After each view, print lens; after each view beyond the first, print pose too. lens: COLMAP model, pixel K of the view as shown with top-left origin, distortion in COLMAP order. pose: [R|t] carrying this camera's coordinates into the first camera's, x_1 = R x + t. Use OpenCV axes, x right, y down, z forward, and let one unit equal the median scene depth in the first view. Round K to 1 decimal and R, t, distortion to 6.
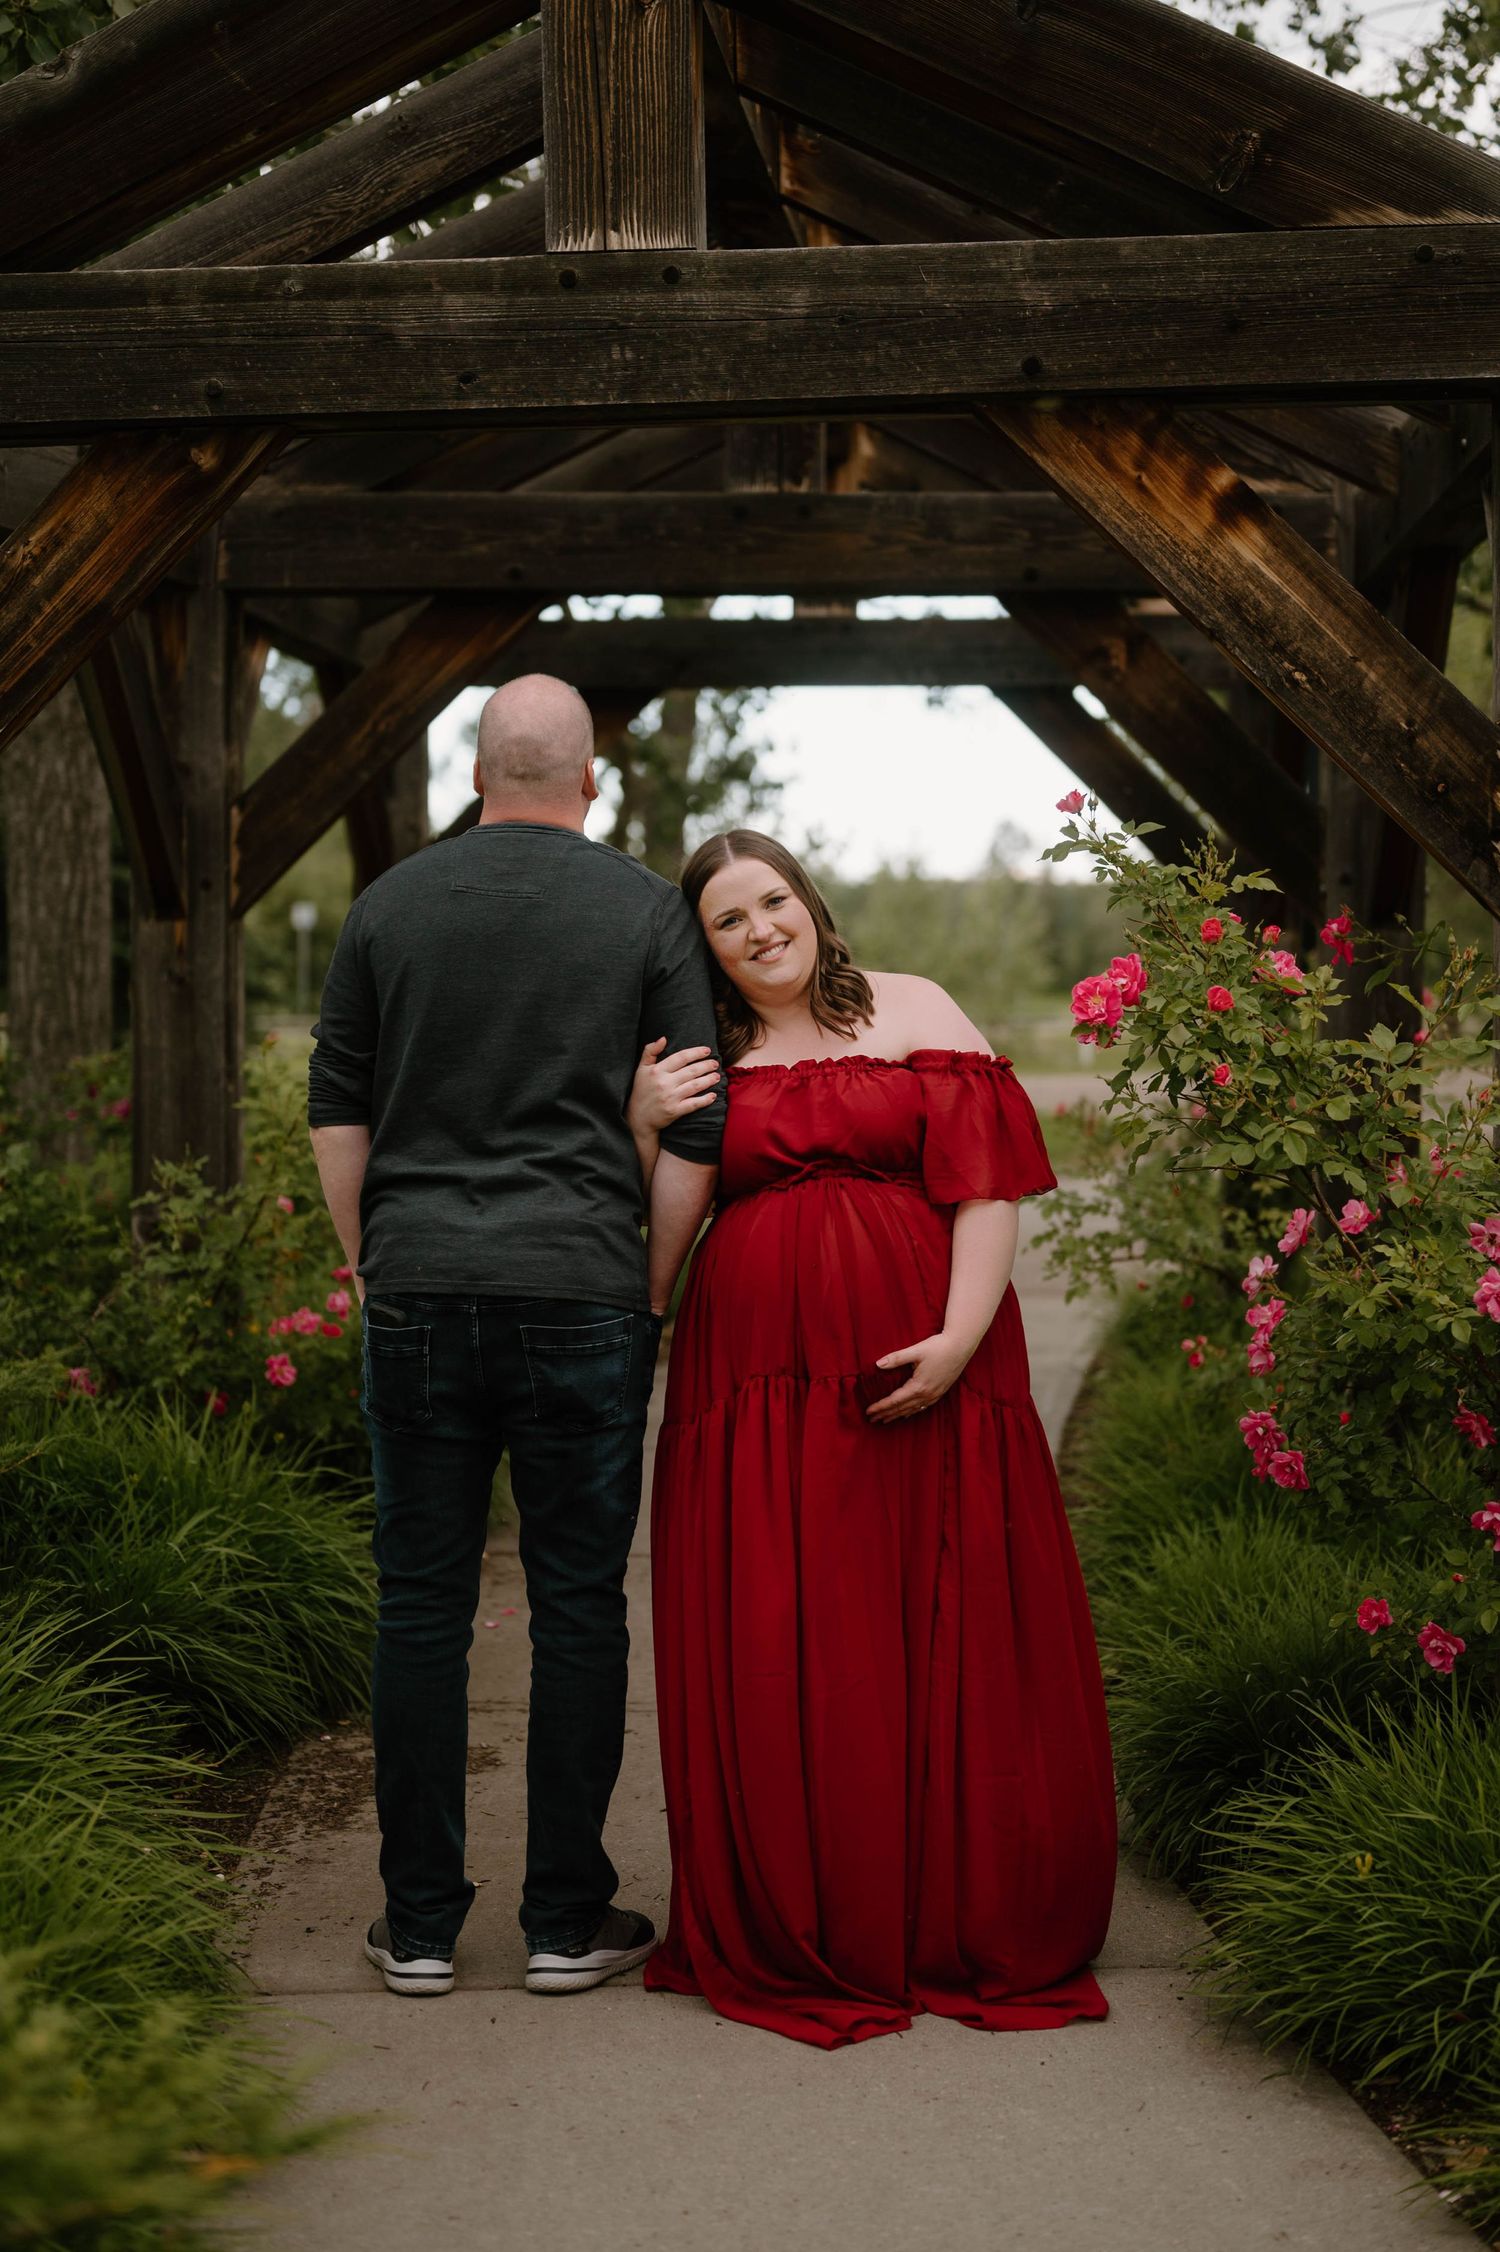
lens RADIAL K [[3362.7, 0, 750.0], [0, 3362.7, 1126.0], [0, 0, 1]] dist [-0.004720, 0.059964]
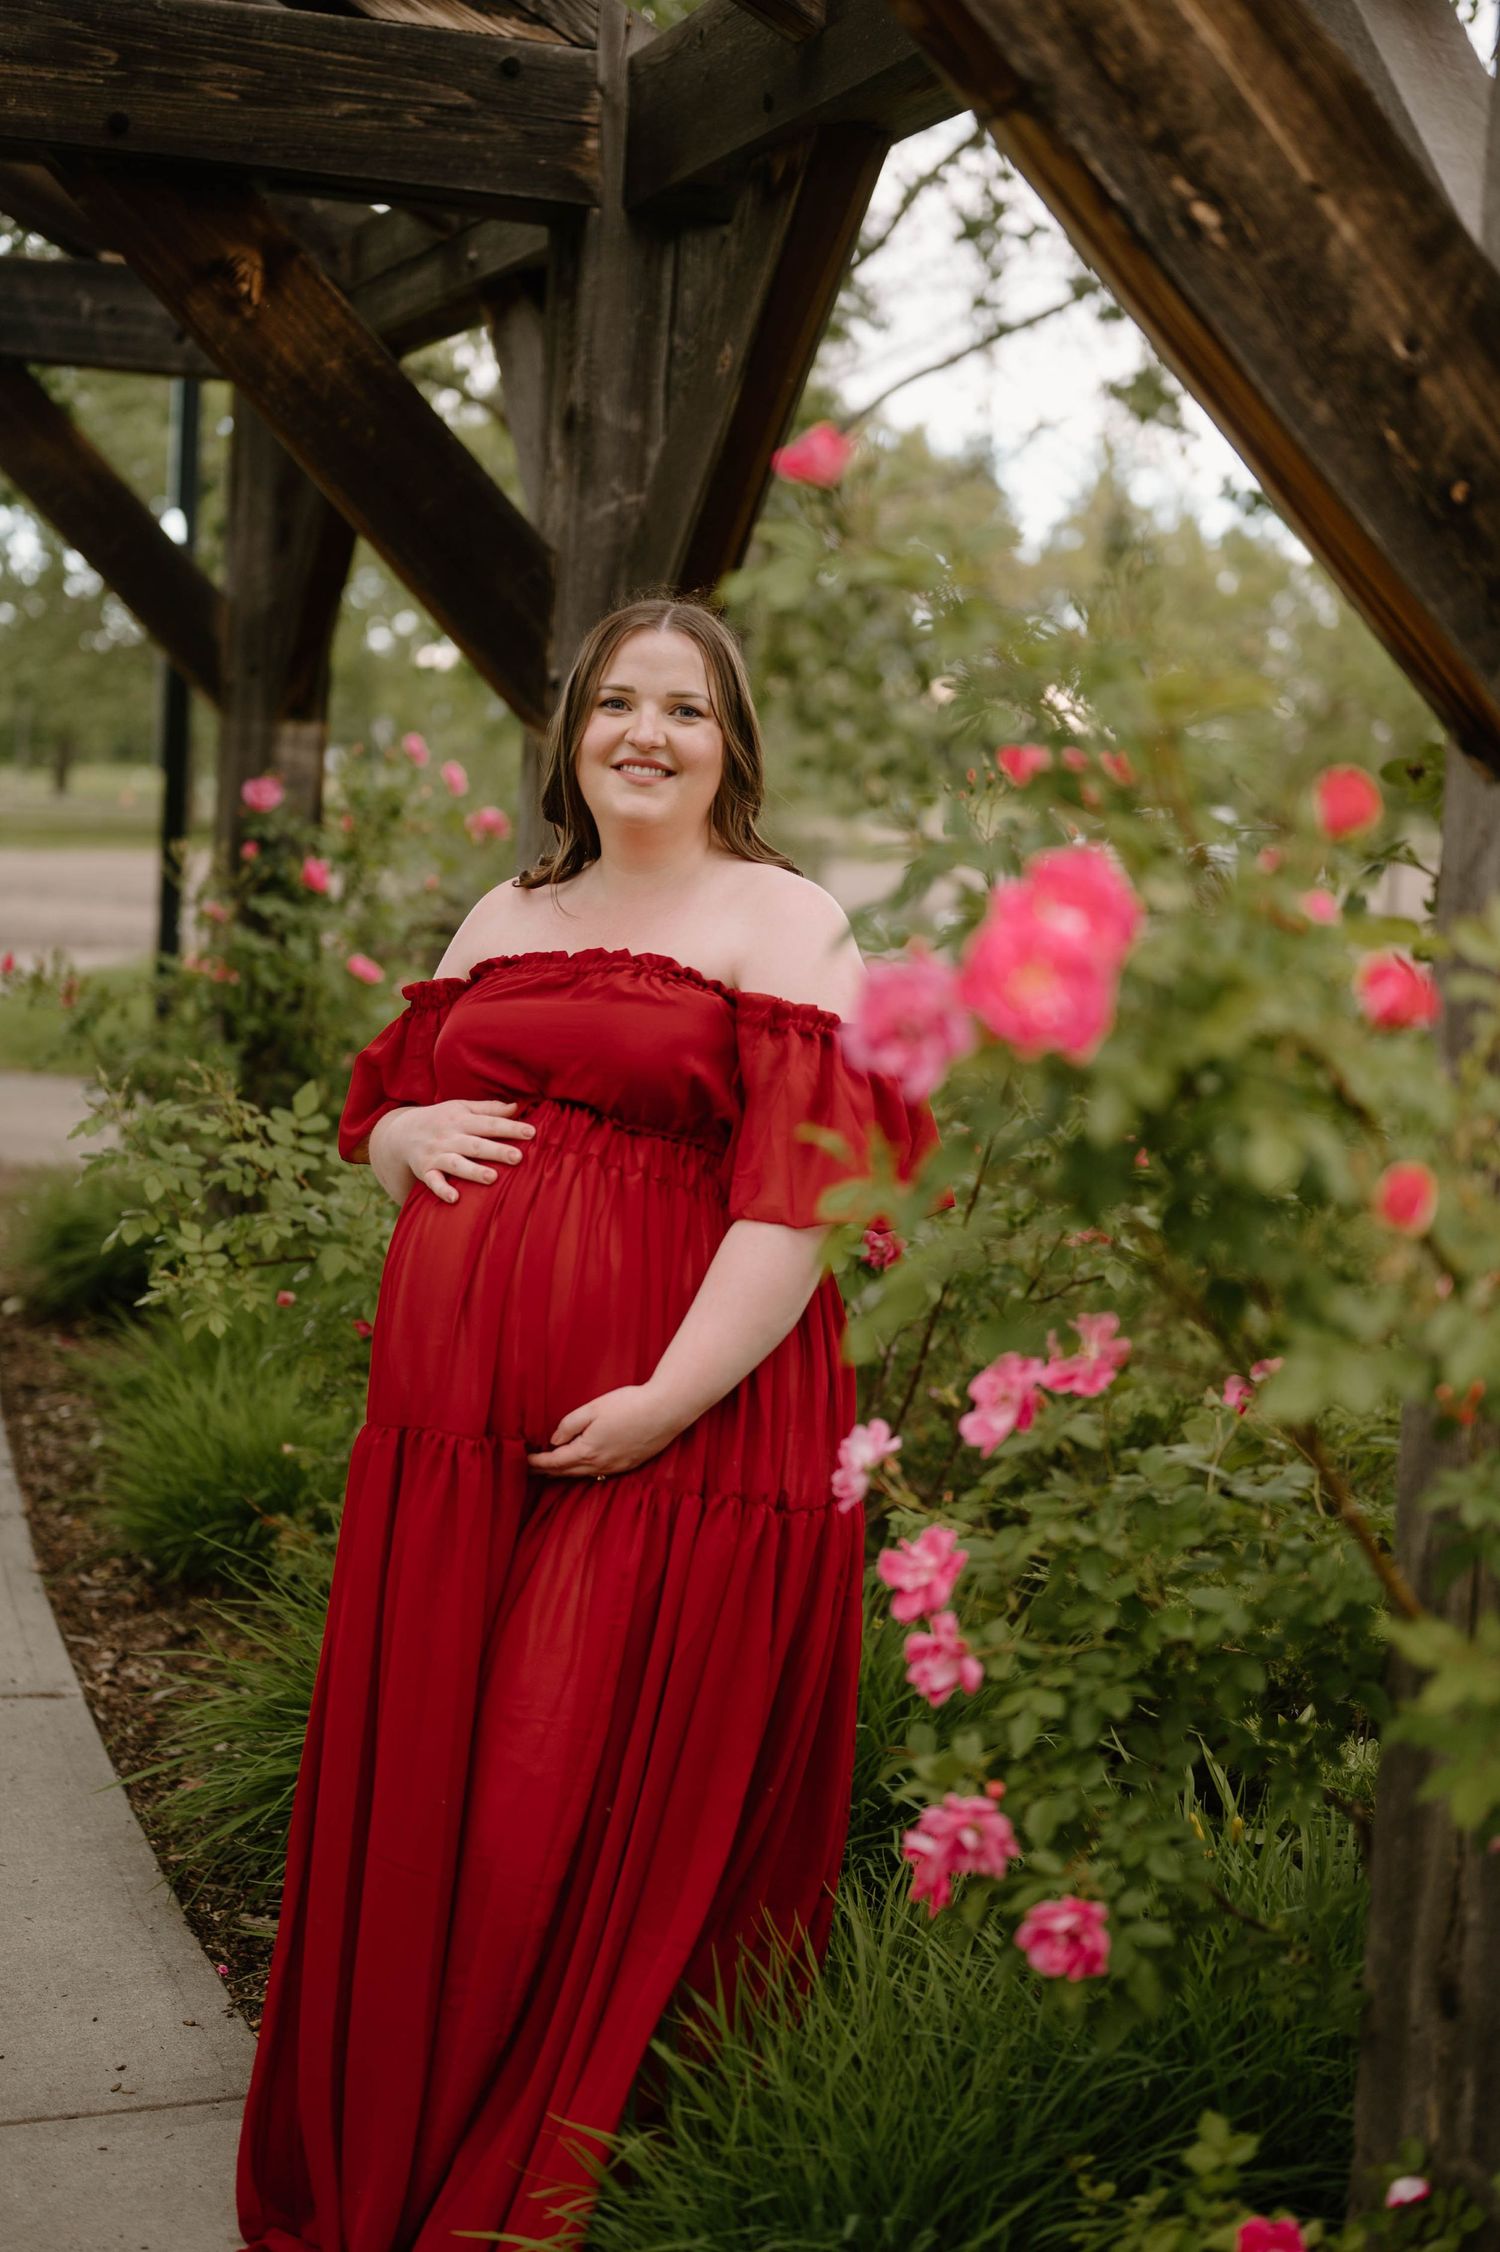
lens RADIAL K [[3362.7, 0, 750.0], [0, 3362.7, 1126.0], [0, 0, 1]] dist [-0.004720, 0.059964]
pose [[0.927792, 0.010089, 0.372962, -0.057112], [-0.035497, 0.997487, 0.061321, -0.038555], [-0.371406, -0.070132, 0.925818, 0.601916]]
